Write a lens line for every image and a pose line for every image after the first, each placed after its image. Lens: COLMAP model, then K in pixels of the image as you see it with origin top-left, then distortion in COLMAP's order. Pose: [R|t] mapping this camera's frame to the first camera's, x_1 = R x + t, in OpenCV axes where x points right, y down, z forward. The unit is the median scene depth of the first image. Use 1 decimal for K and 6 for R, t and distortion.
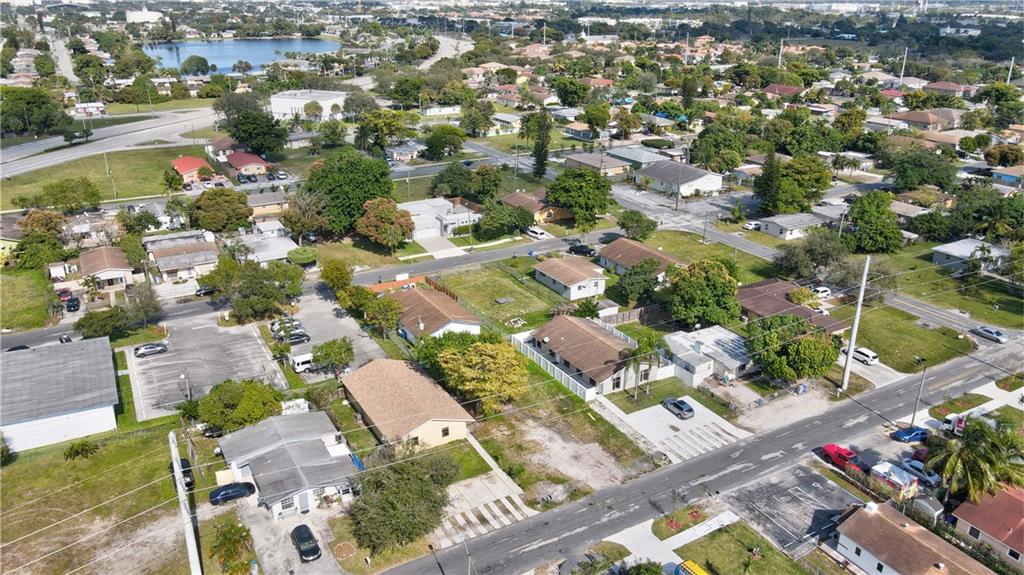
lens RADIAL K [[757.6, 0, 505.5], [0, 757.6, 290.3], [0, 0, 1]] dist [-0.010889, 0.031445]
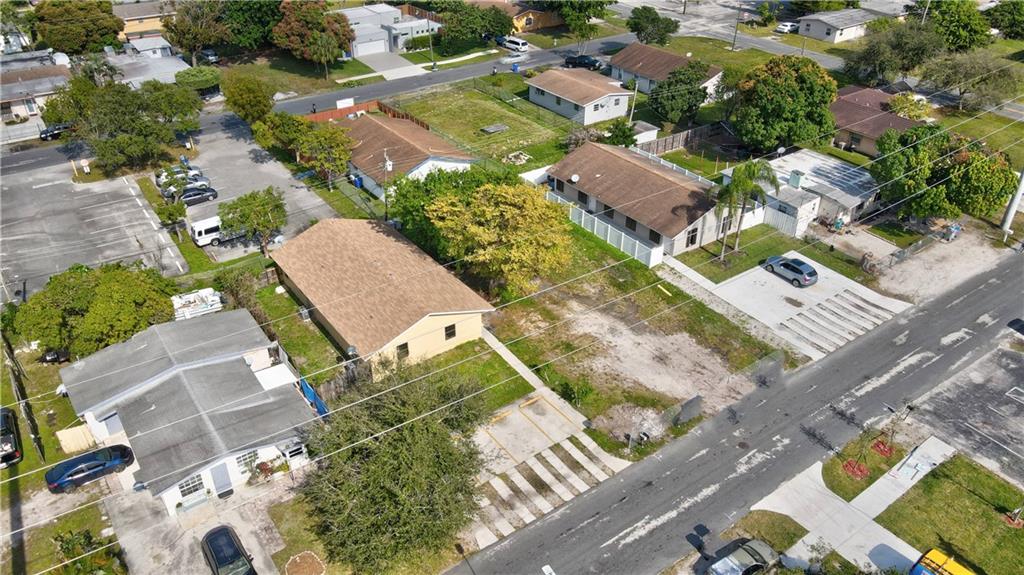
lens RADIAL K [[757.6, 0, 505.5], [0, 757.6, 290.3], [0, 0, 1]] dist [-0.010889, 0.031445]
pose [[0.995259, -0.056188, 0.079390, -0.074043], [0.040094, 0.980683, 0.191452, 0.034631], [-0.088614, -0.187362, 0.978286, 0.363182]]
